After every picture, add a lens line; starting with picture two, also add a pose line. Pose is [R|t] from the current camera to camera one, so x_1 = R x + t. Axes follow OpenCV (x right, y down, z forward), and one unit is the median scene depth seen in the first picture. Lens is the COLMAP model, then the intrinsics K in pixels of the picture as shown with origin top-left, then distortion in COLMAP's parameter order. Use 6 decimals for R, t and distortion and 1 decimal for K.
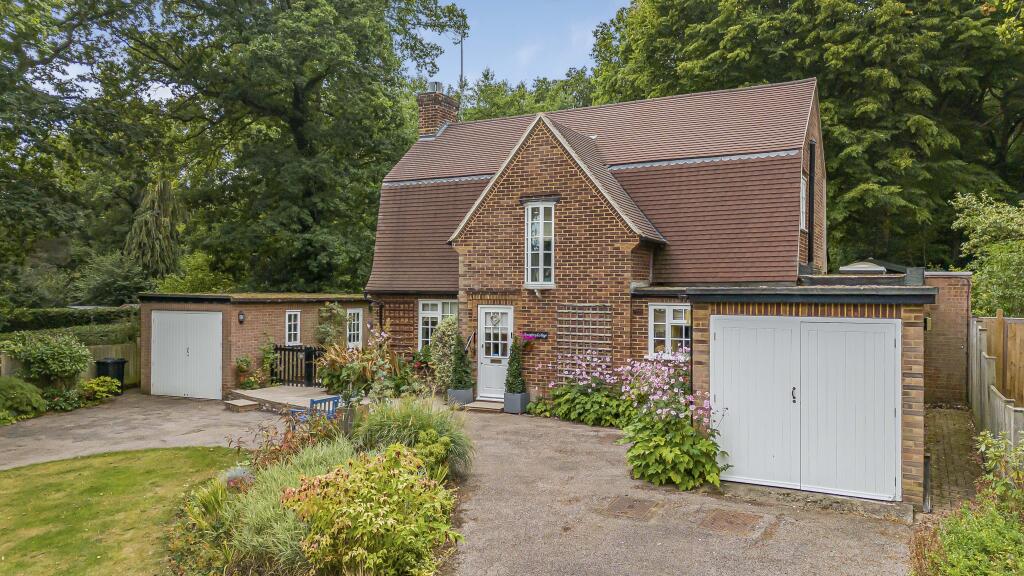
lens RADIAL K [[753.1, 0, 512.0], [0, 753.1, 288.0], [0, 0, 1]] dist [0.124858, -0.166785]
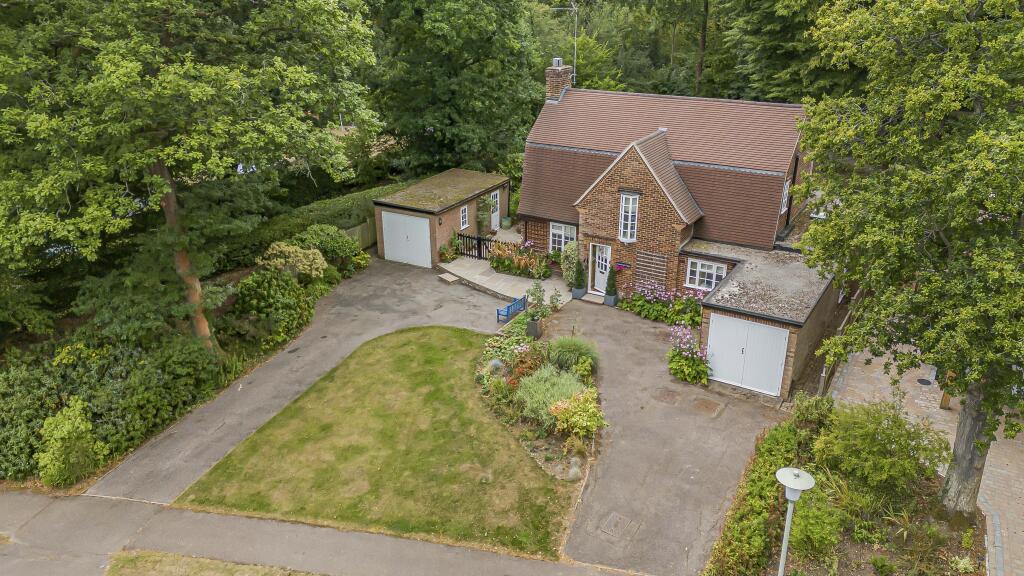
lens RADIAL K [[733.9, 0, 512.0], [0, 733.9, 288.0], [0, 0, 1]] dist [0.065184, -0.000519]
pose [[0.997535, 0.018791, -0.067604, -0.111287], [0.008752, 0.922630, 0.385588, -0.550078], [0.069618, -0.385229, 0.920191, -0.631619]]
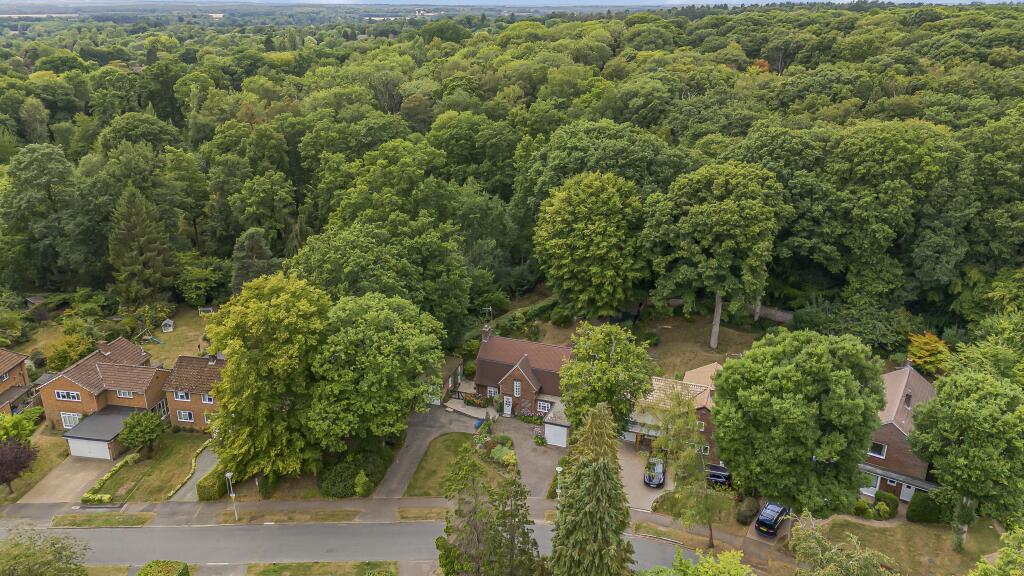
lens RADIAL K [[753.1, 0, 512.0], [0, 753.1, 288.0], [0, 0, 1]] dist [0.124858, -0.166785]
pose [[0.991392, -0.051175, 0.120507, -0.571063], [0.005046, 0.934694, 0.355417, -2.467943], [-0.130826, -0.351750, 0.926907, -3.443902]]
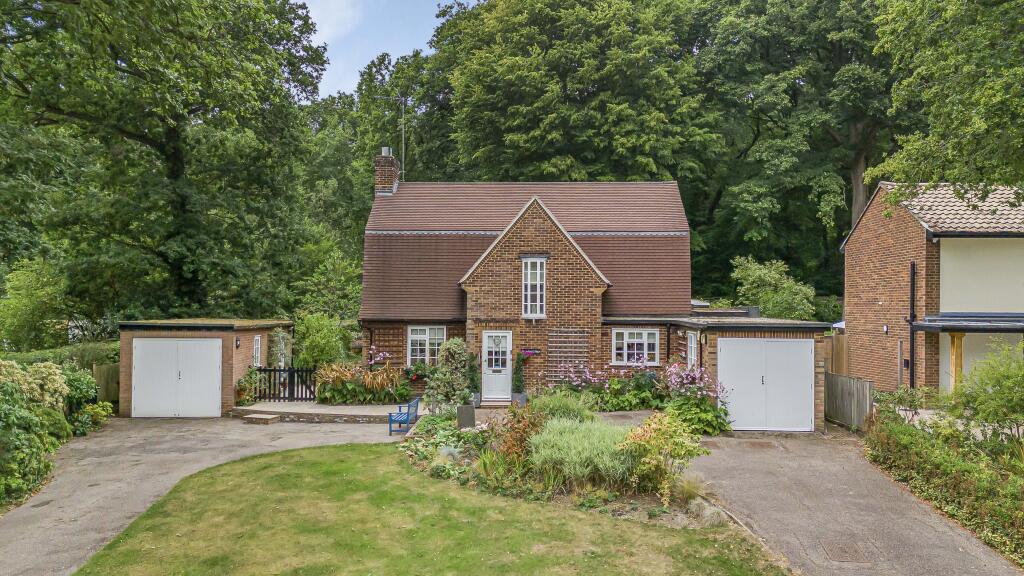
lens RADIAL K [[753.1, 0, 512.0], [0, 753.1, 288.0], [0, 0, 1]] dist [0.124858, -0.166785]
pose [[0.900385, 0.011191, 0.434950, -0.603586], [-0.003523, 0.999824, -0.018432, -0.029703], [-0.435080, 0.015064, 0.900266, -0.253051]]
